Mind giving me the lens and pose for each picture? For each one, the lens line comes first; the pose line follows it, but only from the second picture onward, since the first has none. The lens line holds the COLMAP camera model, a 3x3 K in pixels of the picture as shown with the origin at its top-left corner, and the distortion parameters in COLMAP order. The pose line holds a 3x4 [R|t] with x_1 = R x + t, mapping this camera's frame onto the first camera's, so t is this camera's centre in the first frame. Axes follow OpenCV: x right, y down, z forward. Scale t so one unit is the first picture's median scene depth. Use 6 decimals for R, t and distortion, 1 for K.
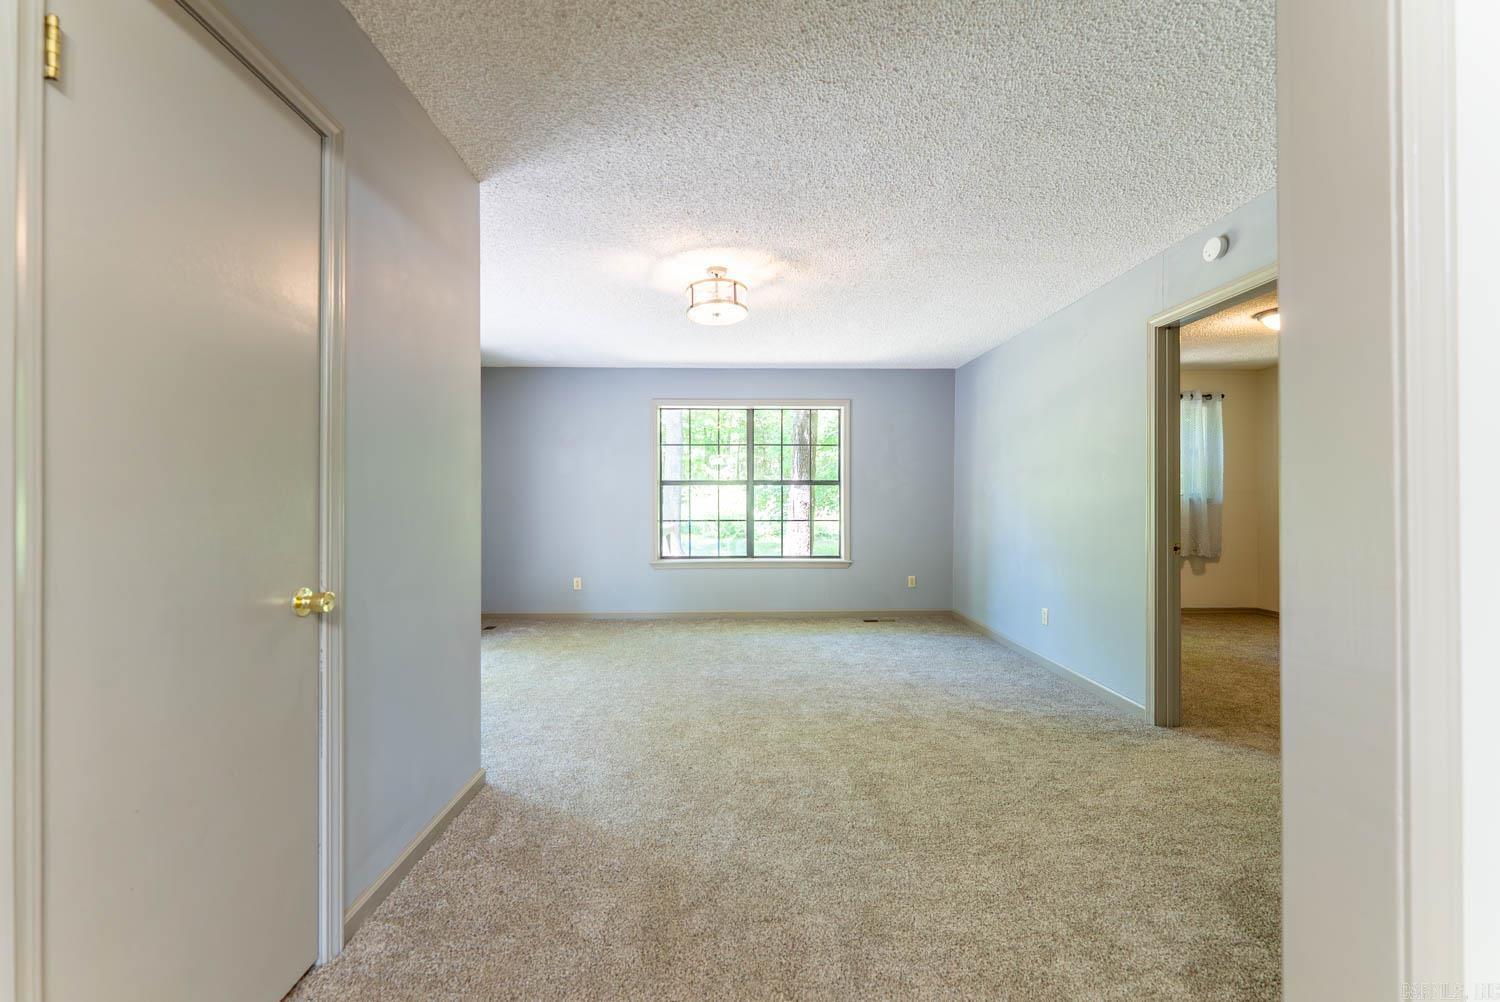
lens RADIAL K [[627.4, 0, 743.4], [0, 627.4, 501.4], [0, 0, 1]] dist [0.000759, -0.000305]
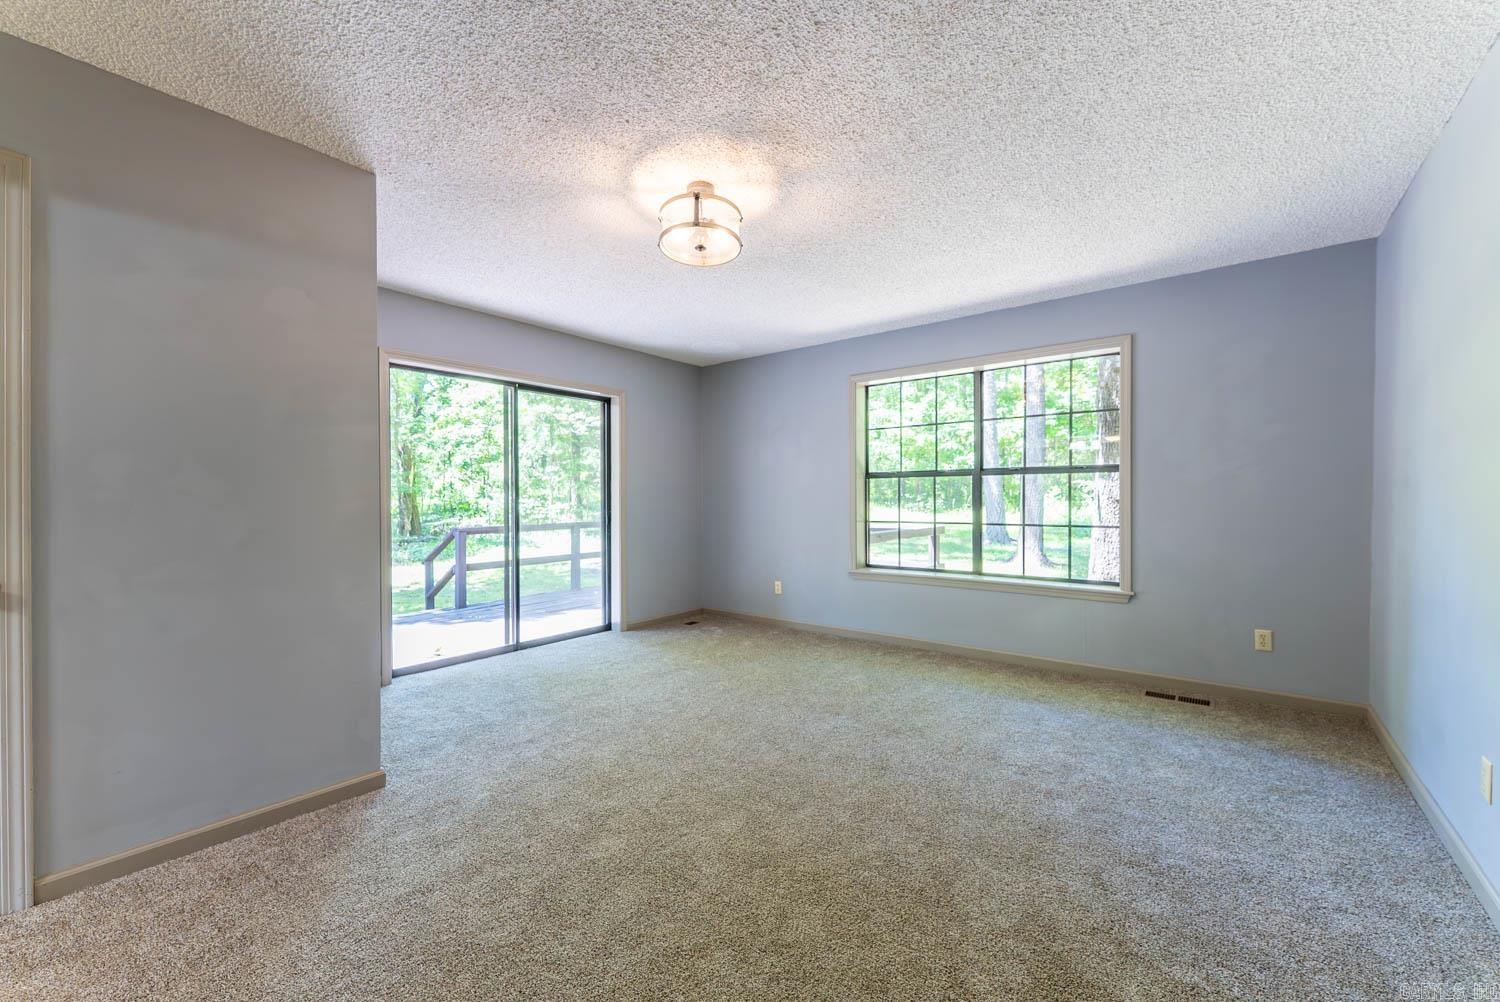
lens RADIAL K [[609.9, 0, 750.0], [0, 609.9, 501.0], [0, 0, 1]] dist [0.002357, -0.000213]
pose [[0.752810, -0.000250, -0.658238, 0.293200], [0.002184, 0.999995, 0.002118, 0.001719], [0.658234, -0.003032, 0.752807, 0.299314]]
